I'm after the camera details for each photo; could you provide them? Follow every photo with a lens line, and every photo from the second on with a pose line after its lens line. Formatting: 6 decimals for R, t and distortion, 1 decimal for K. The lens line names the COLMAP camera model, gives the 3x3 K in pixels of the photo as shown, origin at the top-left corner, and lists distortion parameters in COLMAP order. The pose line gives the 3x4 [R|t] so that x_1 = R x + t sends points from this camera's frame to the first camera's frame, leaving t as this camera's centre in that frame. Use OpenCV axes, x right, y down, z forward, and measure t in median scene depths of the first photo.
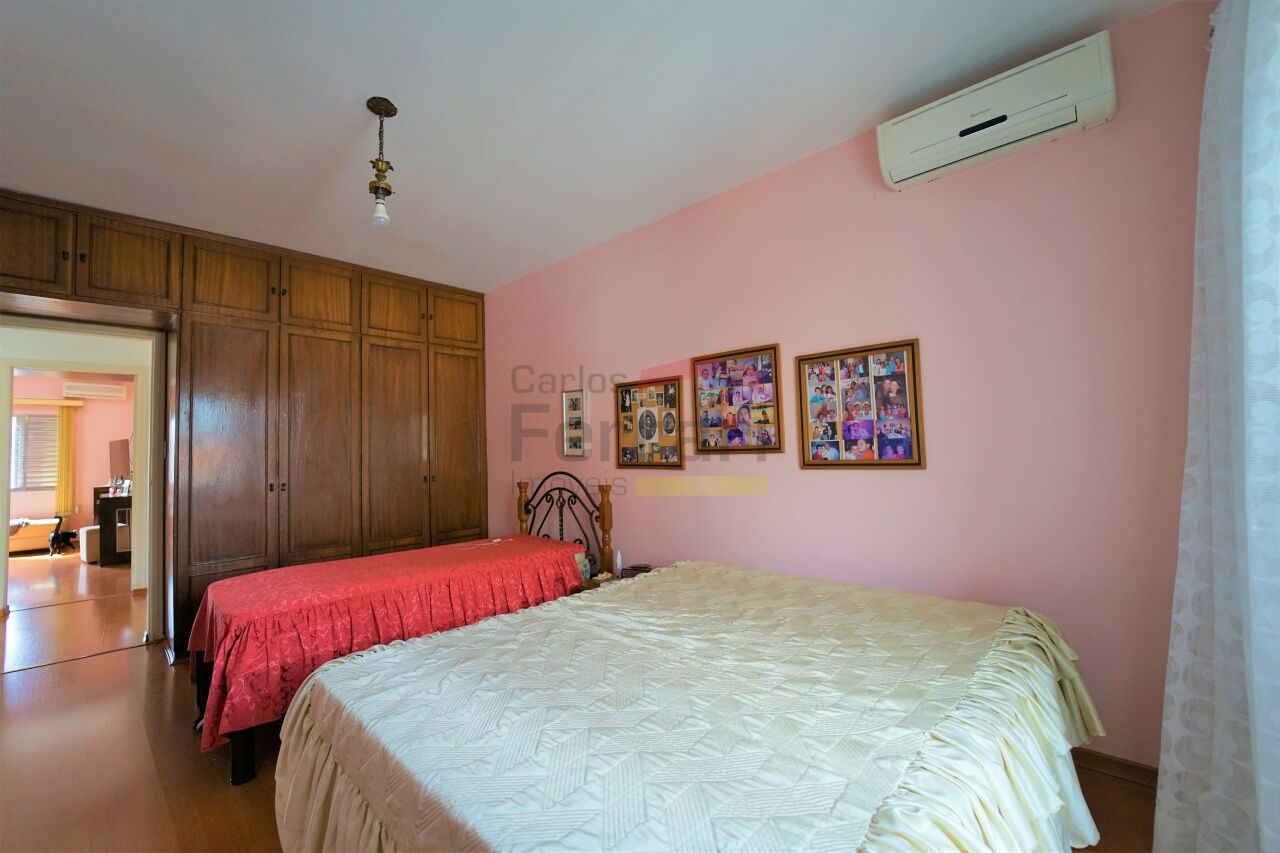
lens RADIAL K [[520.2, 0, 640.3], [0, 520.2, 429.1], [0, 0, 1]] dist [-0.015198, -0.000690]
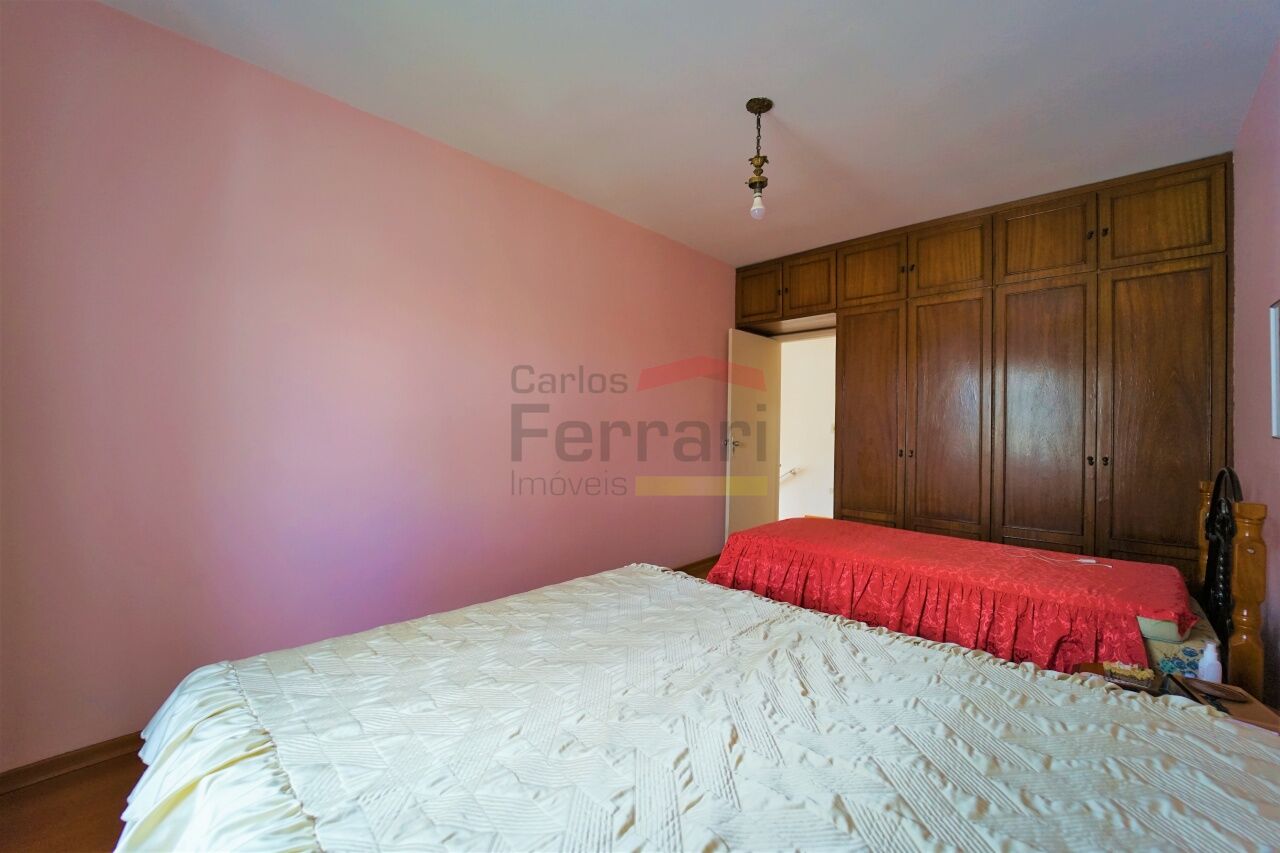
lens RADIAL K [[520.2, 0, 639.6], [0, 520.2, 427.7], [0, 0, 1]] dist [-0.015198, -0.000690]
pose [[0.011092, 0.032264, -0.999418, 0.336939], [0.041247, 0.998614, 0.032696, 0.000371], [0.999087, -0.041585, 0.009746, 0.407402]]
